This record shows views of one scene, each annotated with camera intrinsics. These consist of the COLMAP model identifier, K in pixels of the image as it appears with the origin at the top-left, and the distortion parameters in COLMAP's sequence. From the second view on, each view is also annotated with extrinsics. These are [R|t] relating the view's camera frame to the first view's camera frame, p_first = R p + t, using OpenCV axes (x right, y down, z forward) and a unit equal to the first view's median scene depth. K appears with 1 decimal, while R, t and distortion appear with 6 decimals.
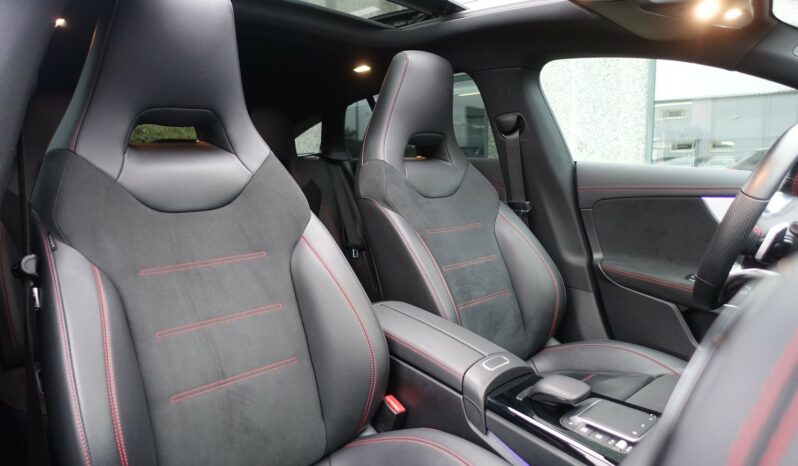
lens RADIAL K [[544.4, 0, 399.0], [0, 544.4, 233.0], [0, 0, 1]] dist [-0.008722, -0.000821]
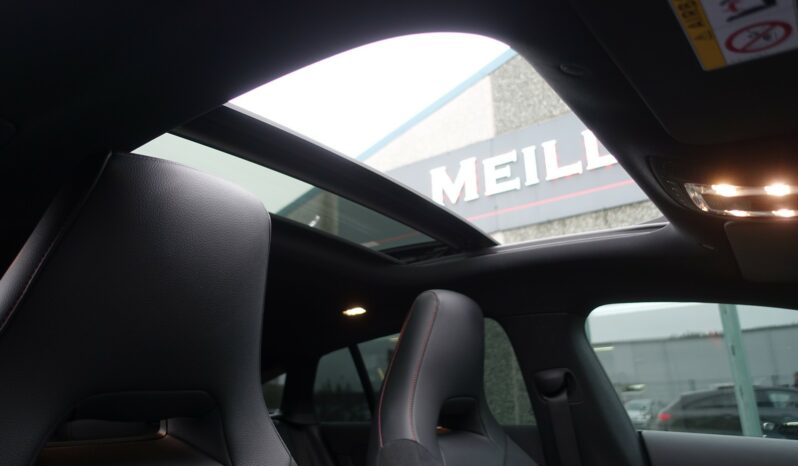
lens RADIAL K [[544.4, 0, 399.0], [0, 544.4, 233.0], [0, 0, 1]] dist [-0.008722, -0.000821]
pose [[0.989035, 0.037565, 0.142823, -0.142287], [0.026679, 0.905747, -0.422979, -0.073370], [-0.145251, 0.422151, 0.894813, 0.252918]]
